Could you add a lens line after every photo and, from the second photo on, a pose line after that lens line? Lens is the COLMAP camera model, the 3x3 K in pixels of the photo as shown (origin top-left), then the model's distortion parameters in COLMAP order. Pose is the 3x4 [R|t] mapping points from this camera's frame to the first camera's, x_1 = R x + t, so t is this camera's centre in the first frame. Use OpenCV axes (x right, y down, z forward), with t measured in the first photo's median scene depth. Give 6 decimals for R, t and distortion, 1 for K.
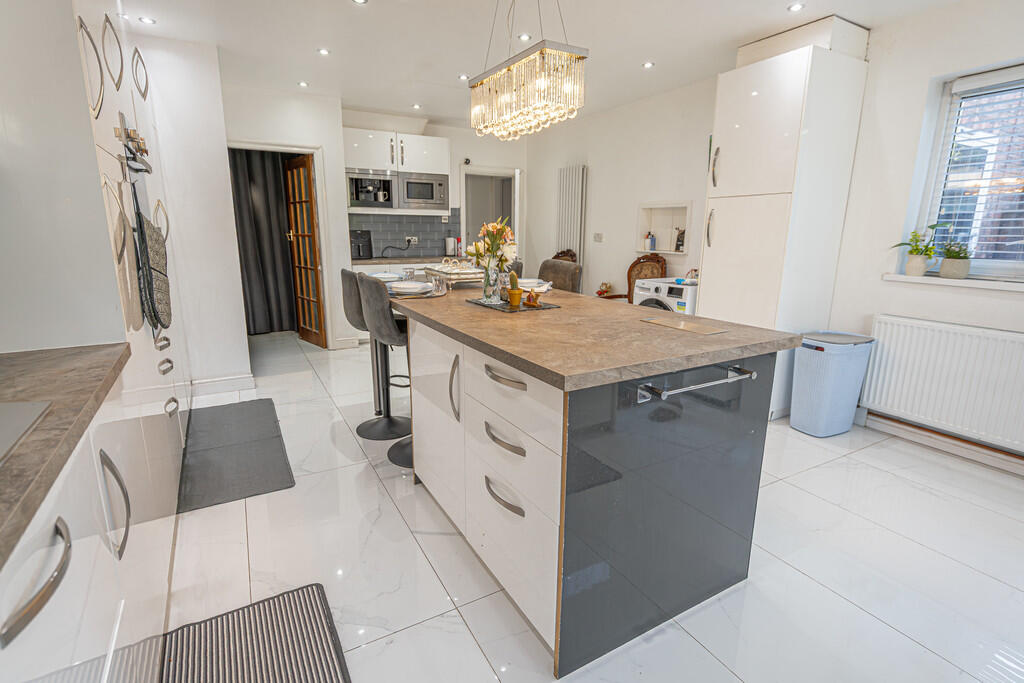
lens RADIAL K [[496.9, 0, 508.6], [0, 496.9, 338.2], [0, 0, 1]] dist [-0.002374, 0.000011]
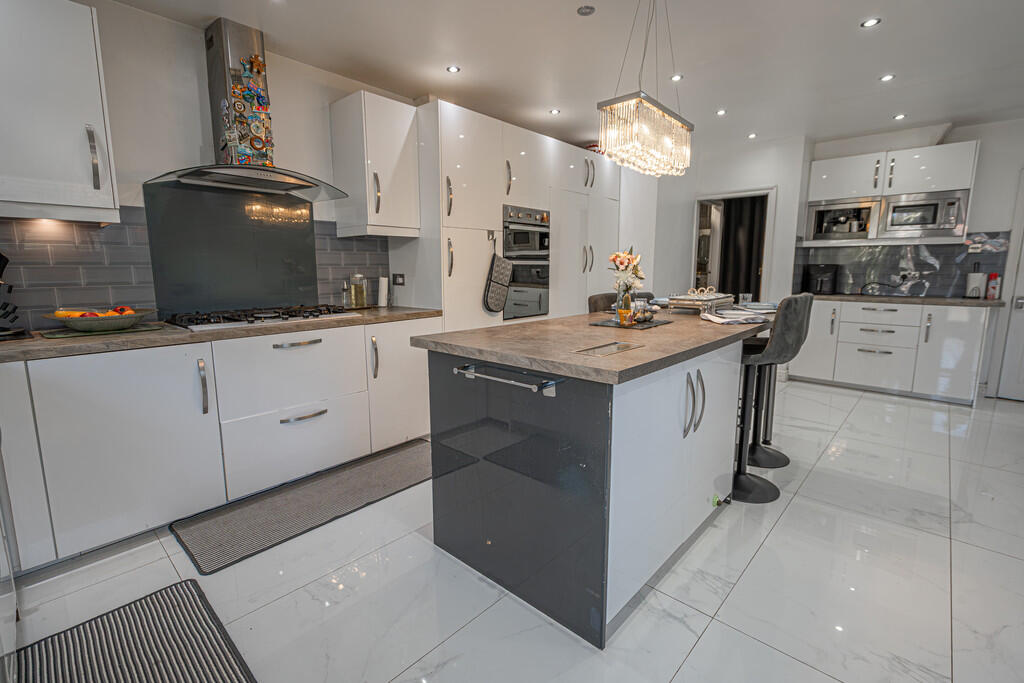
lens RADIAL K [[468.5, 0, 508.9], [0, 468.5, 341.4], [0, 0, 1]] dist [0.001631, 0.000476]
pose [[0.290570, 0.142918, -0.946120, 0.412023], [-0.202181, 0.975628, 0.085282, -0.027862], [0.935250, 0.166507, 0.312383, 0.185896]]
